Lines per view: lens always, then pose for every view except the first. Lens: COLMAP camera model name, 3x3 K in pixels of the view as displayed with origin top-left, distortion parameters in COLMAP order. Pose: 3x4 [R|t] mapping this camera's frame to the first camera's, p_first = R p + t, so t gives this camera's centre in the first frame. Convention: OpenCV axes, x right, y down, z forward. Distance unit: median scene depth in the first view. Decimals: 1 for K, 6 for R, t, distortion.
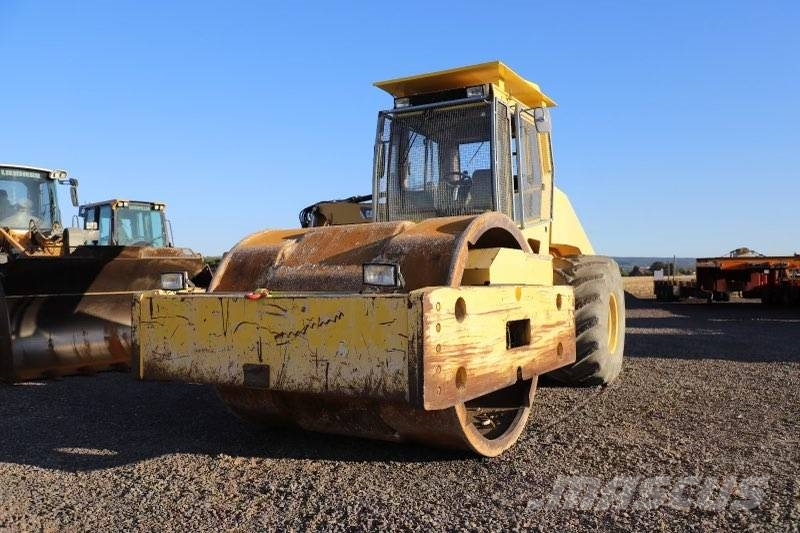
lens RADIAL K [[666.1, 0, 396.2], [0, 666.1, 270.1], [0, 0, 1]] dist [0.000041, 0.018861]
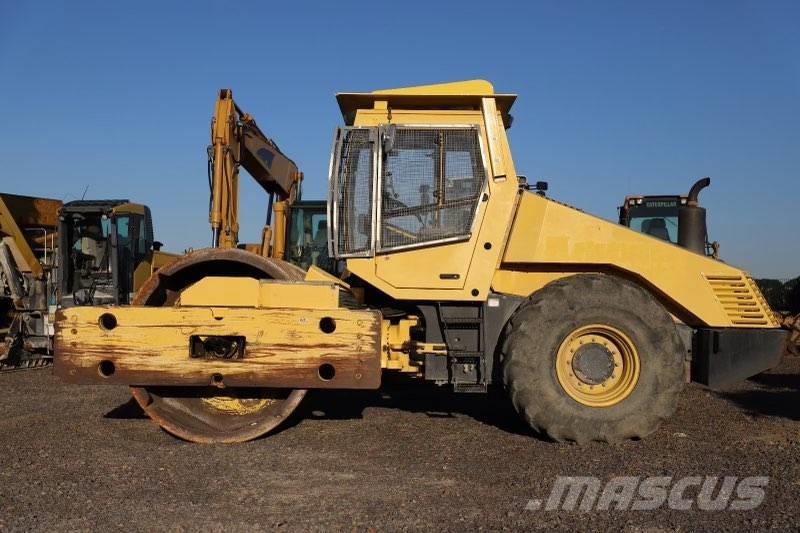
lens RADIAL K [[1115.0, 0, 398.6], [0, 1115.0, 269.7], [0, 0, 1]] dist [0.180485, 0.000000]
pose [[0.478849, -0.003192, -0.877891, 2.180140], [0.000251, 0.999994, -0.003498, -0.038911], [0.877897, 0.001454, 0.478847, 0.308949]]
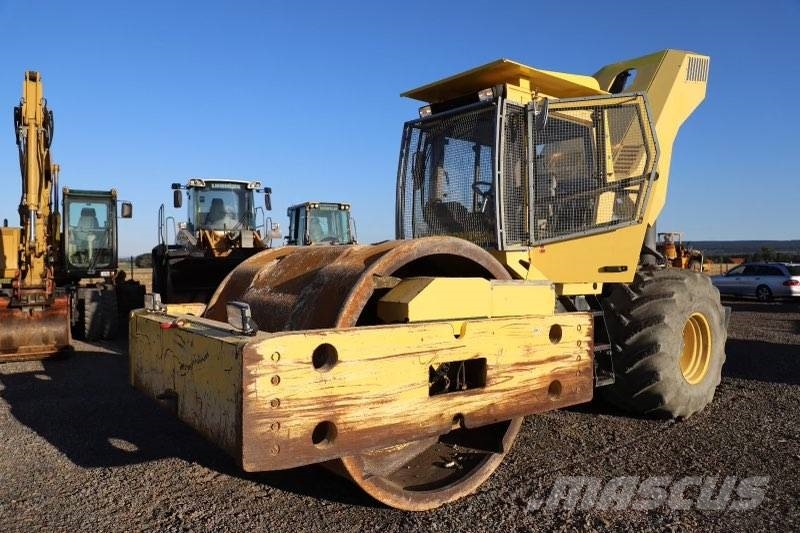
lens RADIAL K [[581.5, 0, 389.7], [0, 581.5, 272.8], [0, 0, 1]] dist [-0.041152, 0.008016]
pose [[0.924261, 0.021647, -0.381147, 0.392203], [-0.007032, 0.999187, 0.039695, -0.070604], [0.381696, -0.034008, 0.923662, 0.270763]]
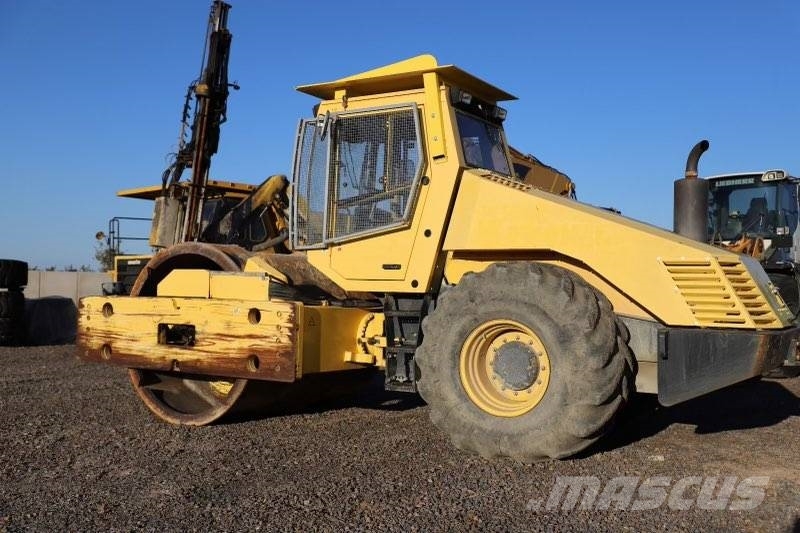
lens RADIAL K [[865.6, 0, 396.6], [0, 865.6, 267.3], [0, 0, 1]] dist [0.080235, 0.000000]
pose [[-0.031459, -0.018415, -0.999335, 1.903598], [0.004521, 0.999817, -0.018566, -0.002619], [0.999495, -0.005102, -0.031370, 1.505401]]
